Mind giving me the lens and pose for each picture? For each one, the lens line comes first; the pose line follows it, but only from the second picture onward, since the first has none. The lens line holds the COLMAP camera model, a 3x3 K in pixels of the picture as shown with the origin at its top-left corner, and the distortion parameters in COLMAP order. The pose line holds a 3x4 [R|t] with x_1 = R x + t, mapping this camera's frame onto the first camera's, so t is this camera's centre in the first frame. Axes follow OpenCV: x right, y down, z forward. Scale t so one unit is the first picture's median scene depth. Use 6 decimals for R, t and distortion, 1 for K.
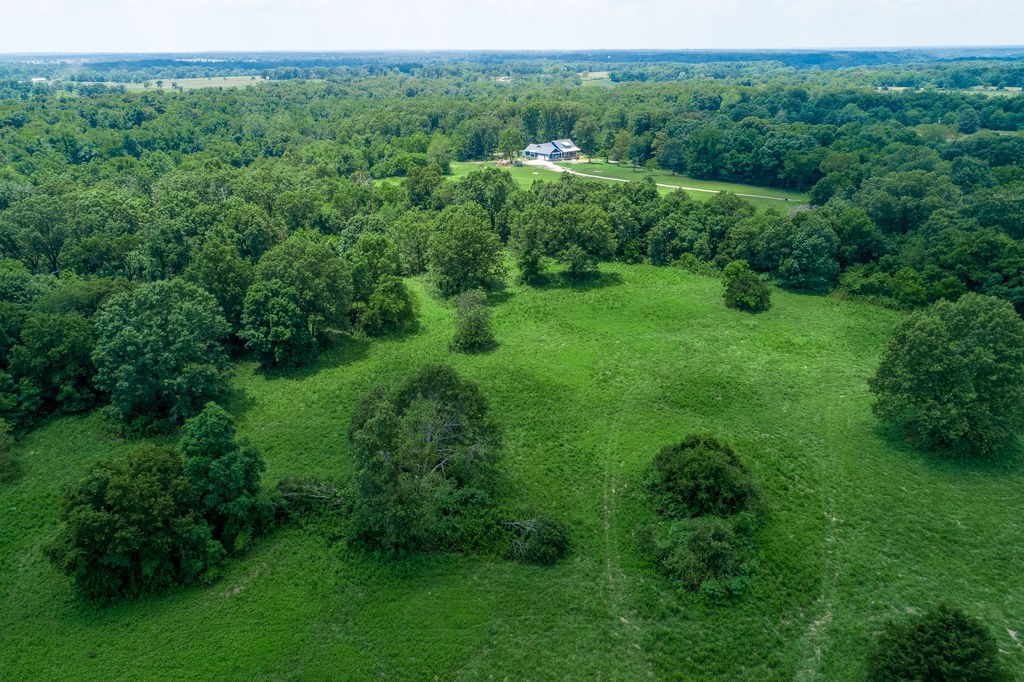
lens RADIAL K [[695.1, 0, 515.2], [0, 695.1, 337.6], [0, 0, 1]] dist [-0.005590, 0.009233]
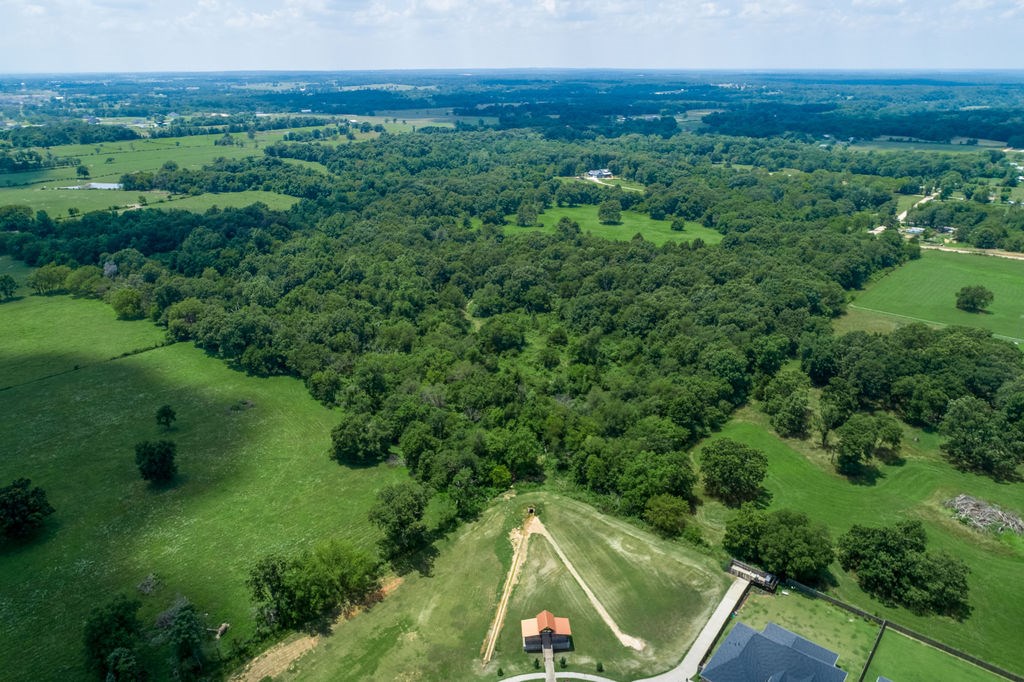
lens RADIAL K [[695.1, 0, 515.2], [0, 695.1, 337.6], [0, 0, 1]] dist [-0.005590, 0.009233]
pose [[0.977312, 0.083370, -0.194705, 0.285979], [-0.087504, 0.996083, -0.012713, 0.346131], [0.192883, 0.029462, 0.980779, -1.375469]]
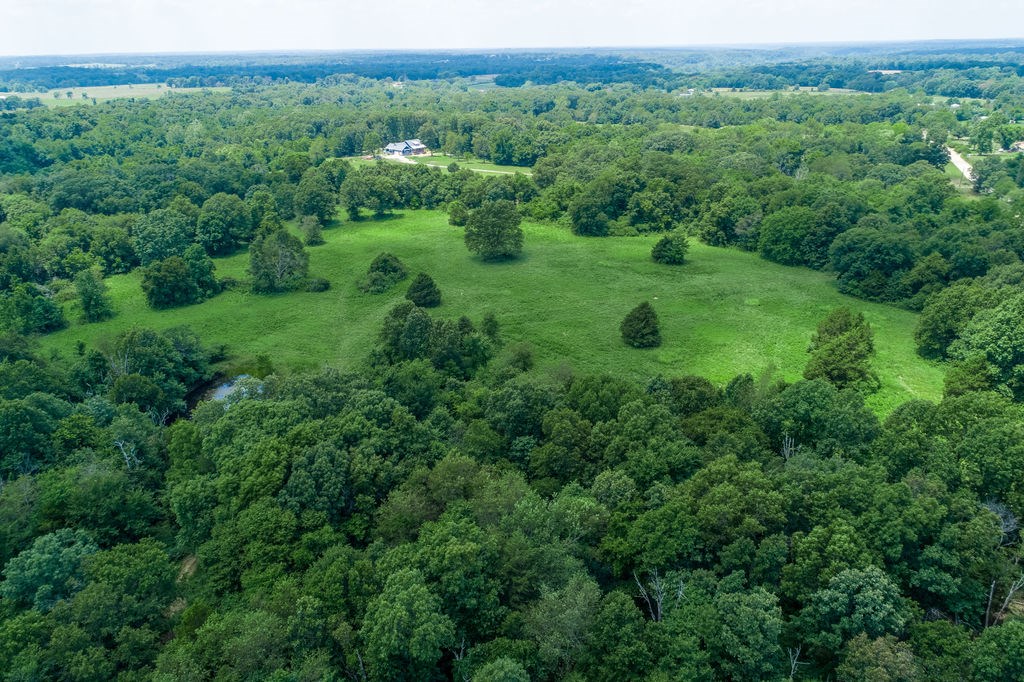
lens RADIAL K [[695.1, 0, 515.2], [0, 695.1, 337.6], [0, 0, 1]] dist [-0.005590, 0.009233]
pose [[0.993109, -0.052681, 0.104683, 0.108103], [0.052370, 0.998611, 0.005719, 0.110759], [-0.104839, -0.000197, 0.994489, -0.394588]]
